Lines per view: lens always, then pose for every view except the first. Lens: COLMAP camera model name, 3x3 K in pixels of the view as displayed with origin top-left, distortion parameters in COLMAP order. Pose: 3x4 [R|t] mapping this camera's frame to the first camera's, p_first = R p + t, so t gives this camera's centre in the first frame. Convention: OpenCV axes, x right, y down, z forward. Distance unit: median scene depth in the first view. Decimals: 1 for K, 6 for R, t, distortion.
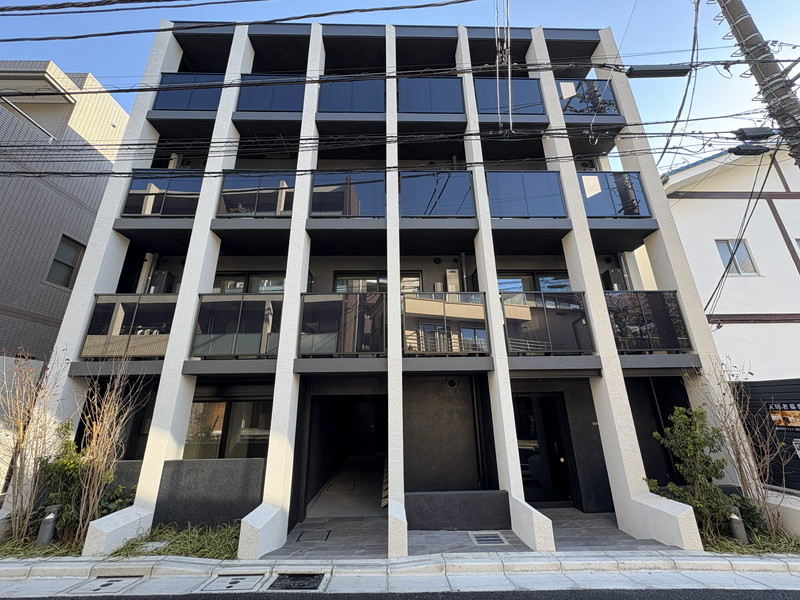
lens RADIAL K [[319.6, 0, 398.9], [0, 319.6, 300.2], [0, 0, 1]] dist [0.001892, 0.000084]
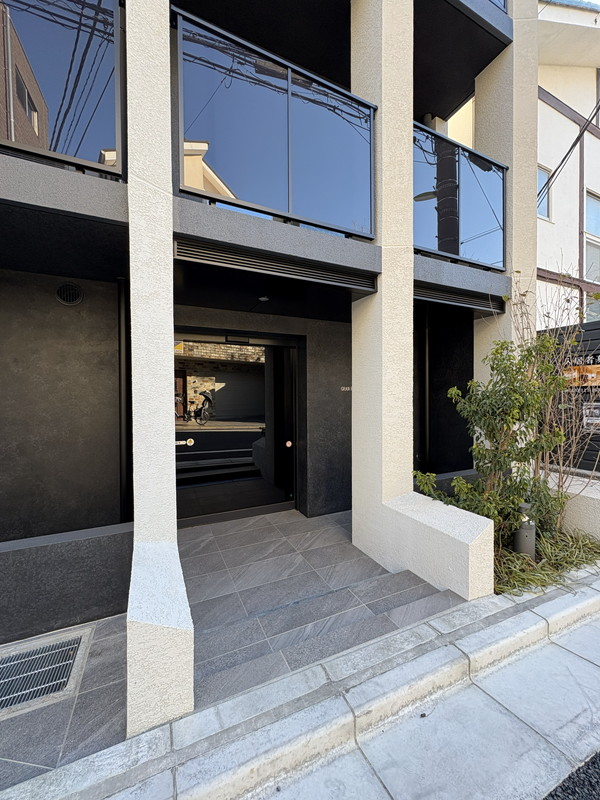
lens RADIAL K [[319.6, 0, 301.2], [0, 319.6, 399.8], [0, 0, 1]] dist [0.001892, 0.000084]
pose [[0.915012, 0.004496, 0.403402, 0.391339], [-0.134857, 0.945825, 0.295345, 0.321042], [-0.380220, -0.324646, 0.866047, 0.667216]]
